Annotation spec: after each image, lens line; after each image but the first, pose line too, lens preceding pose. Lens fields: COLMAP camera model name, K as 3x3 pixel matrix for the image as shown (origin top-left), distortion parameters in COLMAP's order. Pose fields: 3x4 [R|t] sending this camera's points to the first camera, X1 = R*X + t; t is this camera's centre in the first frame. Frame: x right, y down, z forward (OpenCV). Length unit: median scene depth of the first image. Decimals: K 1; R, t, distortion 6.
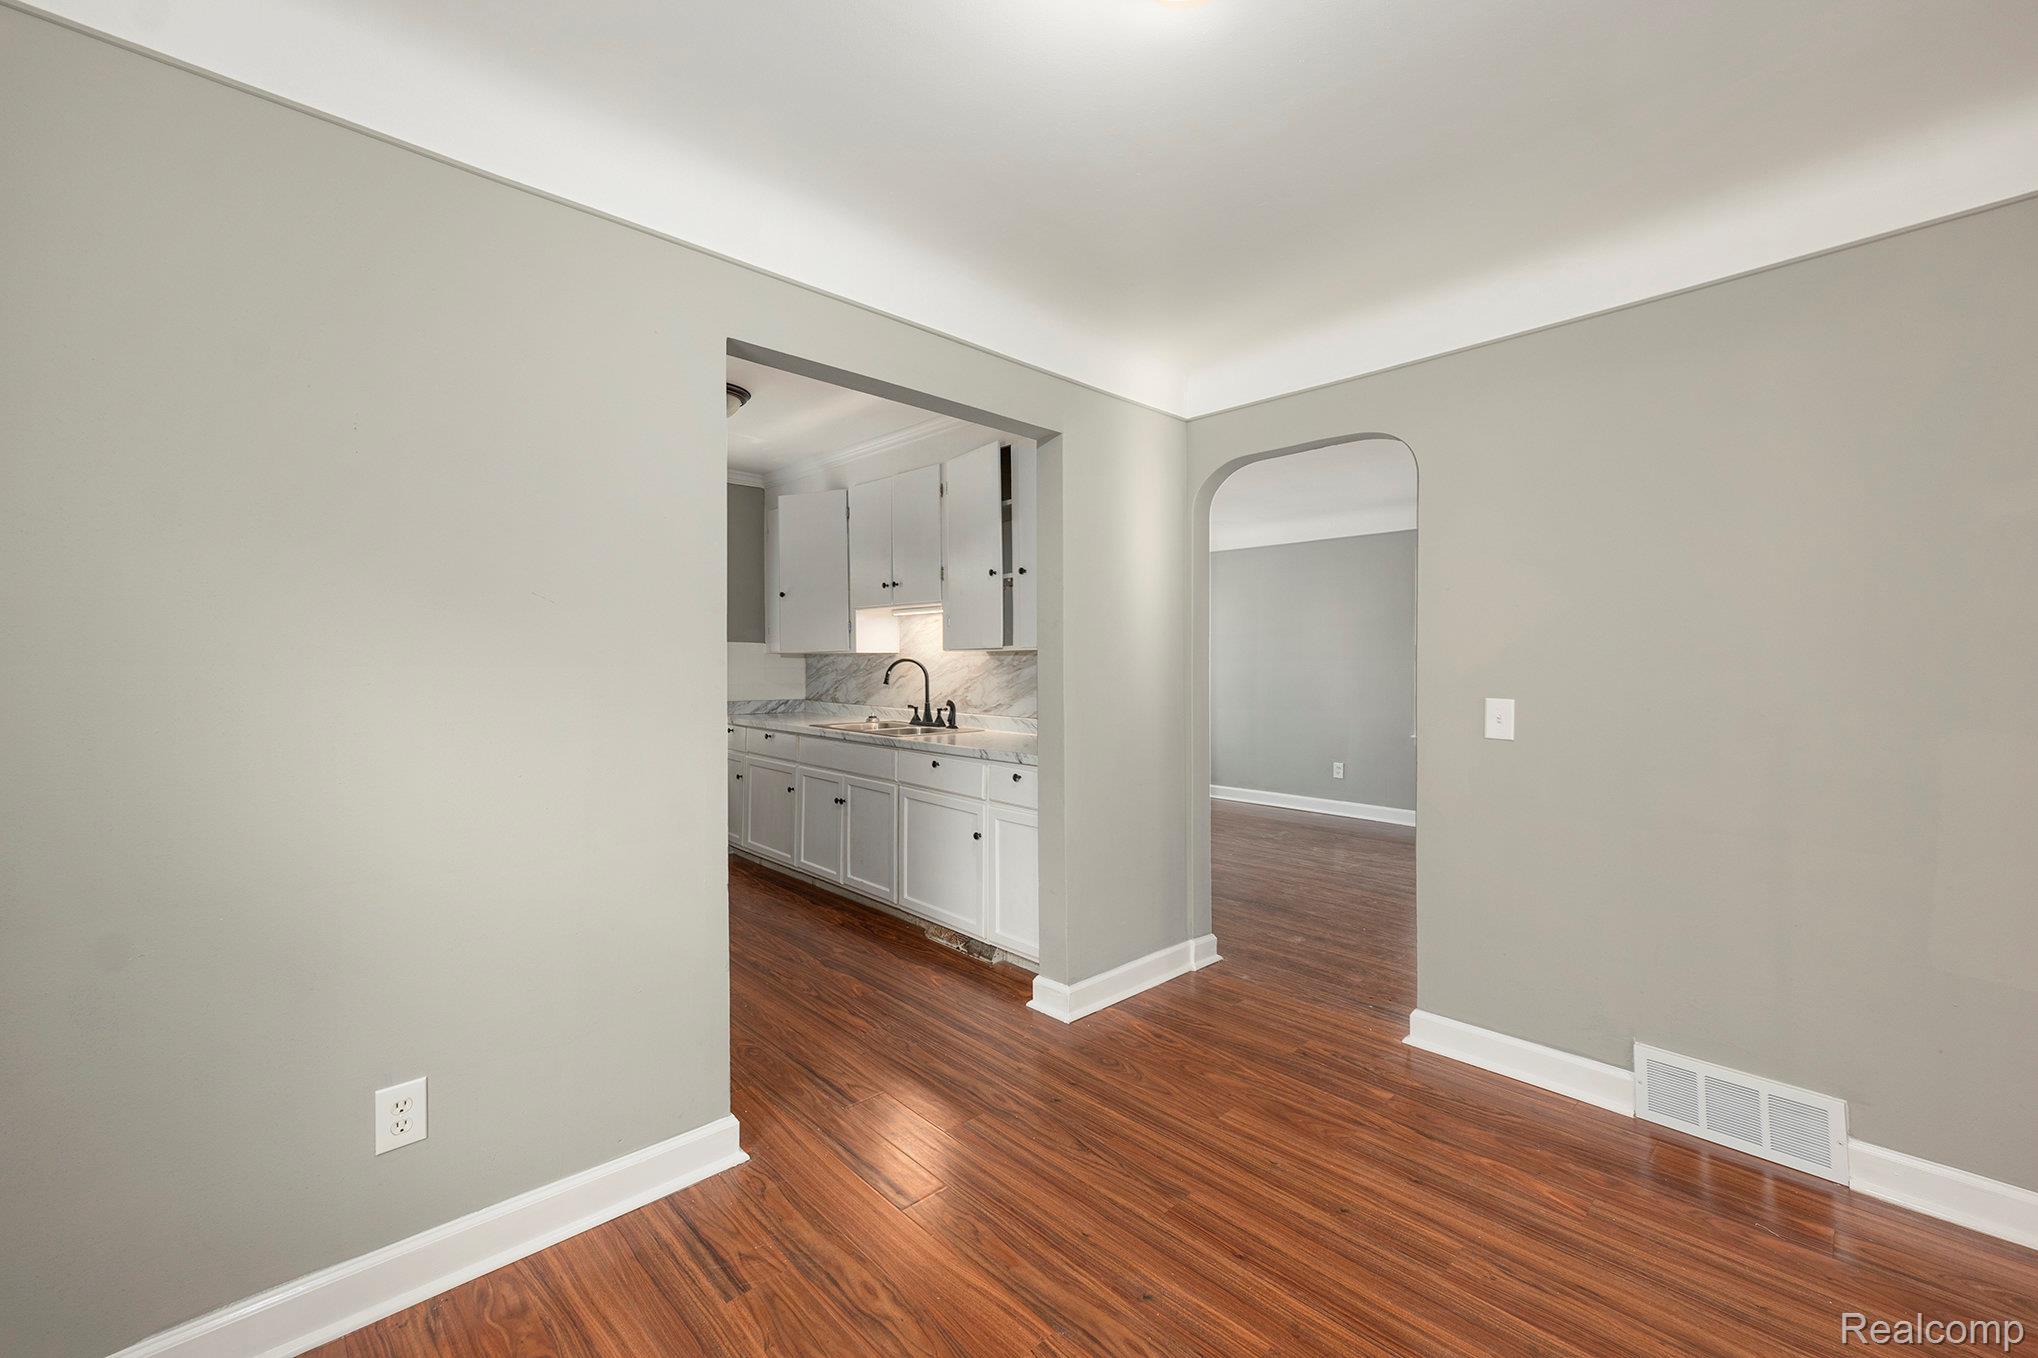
lens RADIAL K [[838.8, 0, 1030.1], [0, 838.8, 684.3], [0, 0, 1]] dist [0.013788, -0.001223]
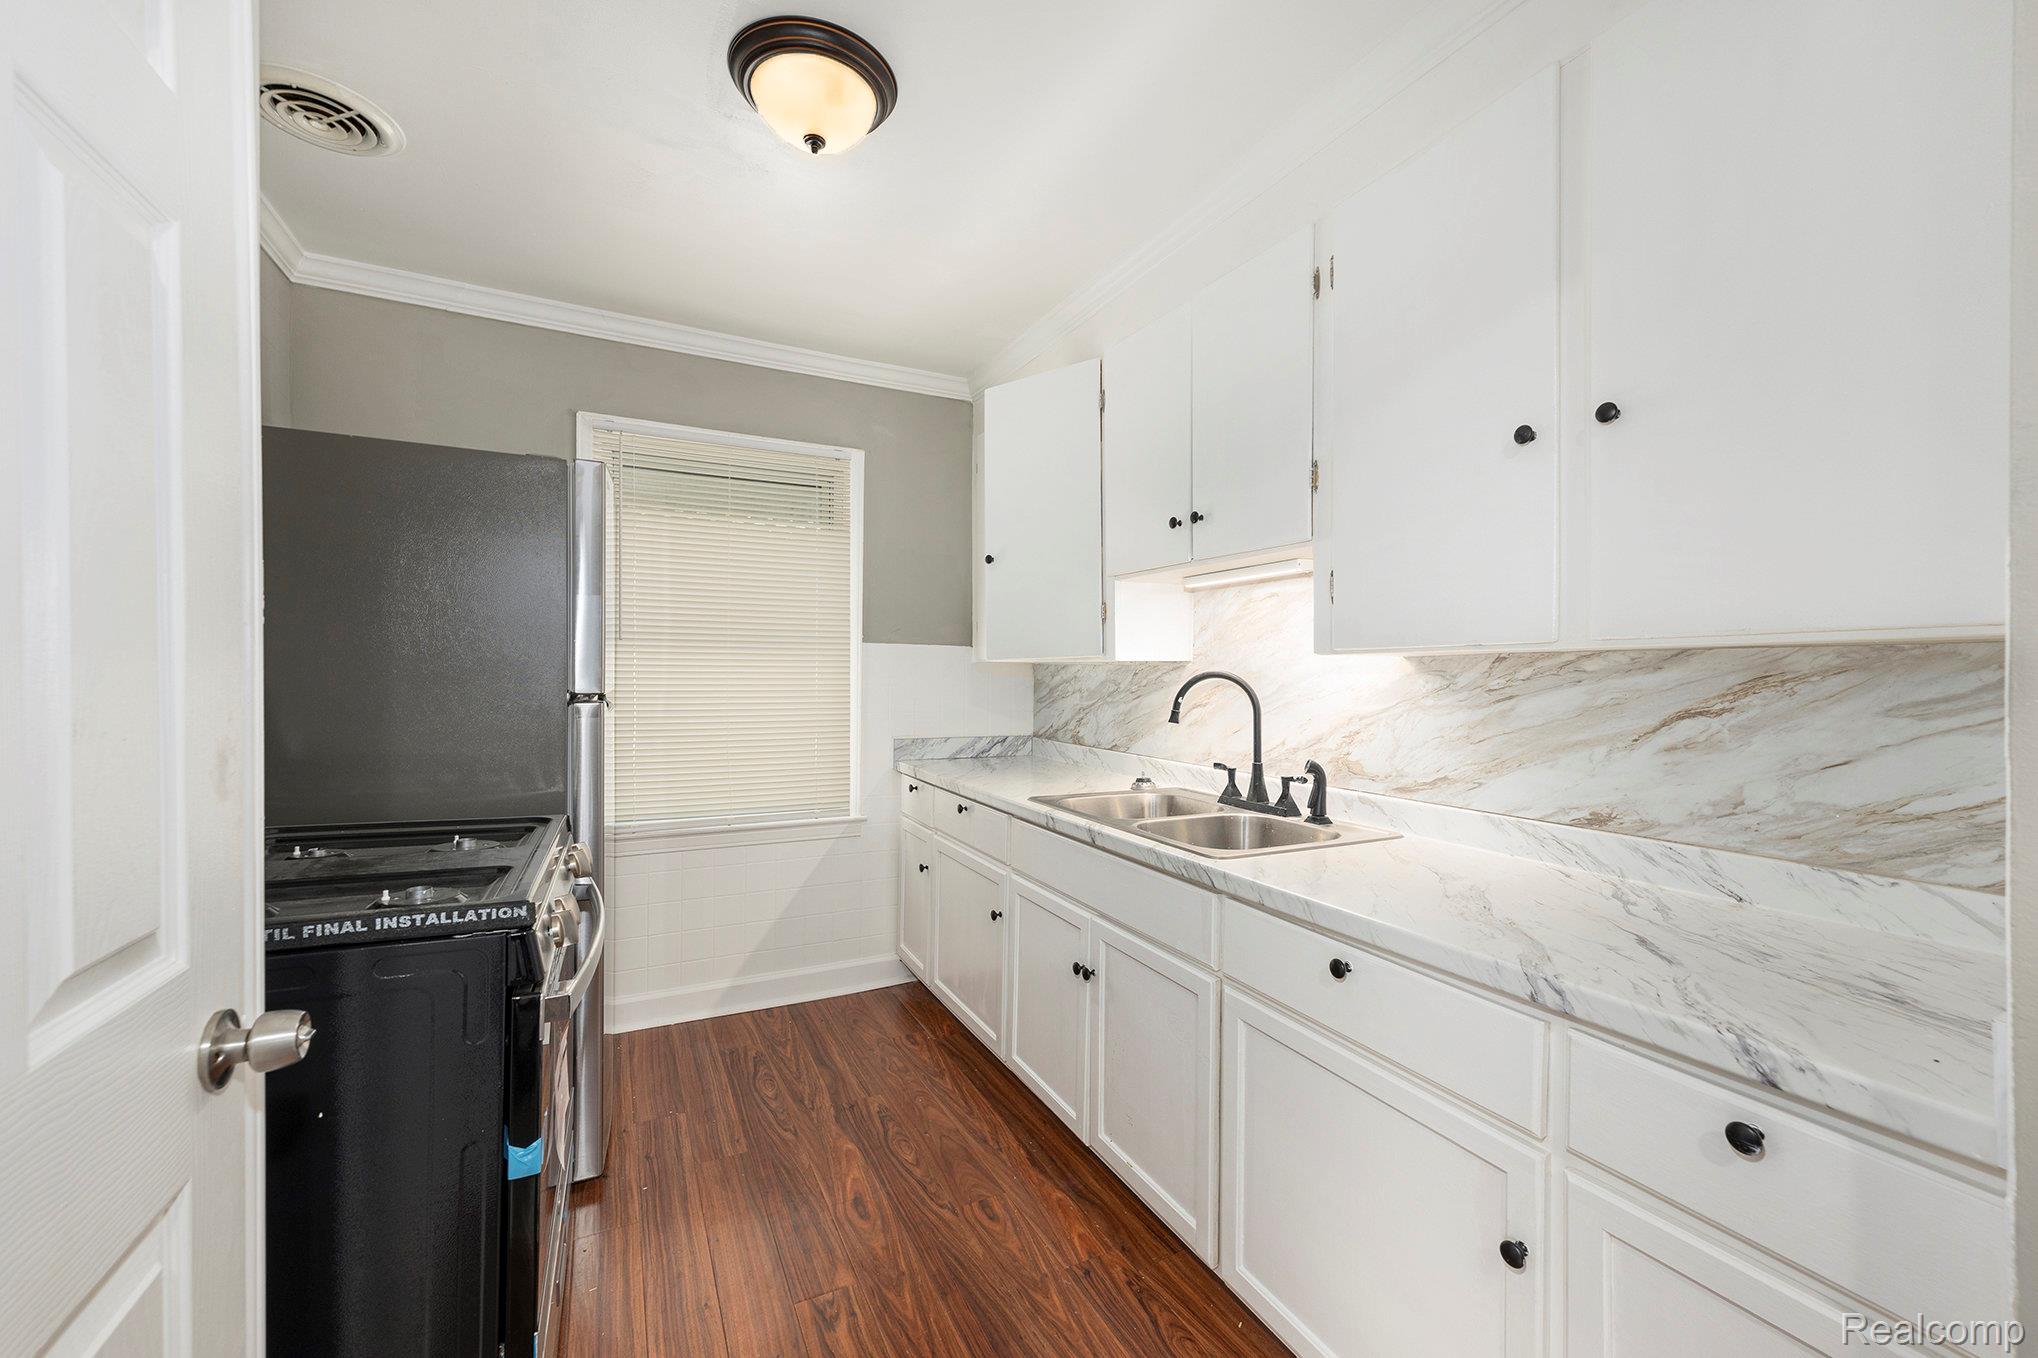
lens RADIAL K [[838.8, 0, 1036.4], [0, 838.8, 674.9], [0, 0, 1]] dist [0.013788, -0.001223]
pose [[0.959612, 0.000557, -0.281328, -0.106433], [-0.007100, 0.999728, -0.022237, -0.017065], [0.281239, 0.023336, 0.959354, 0.480487]]
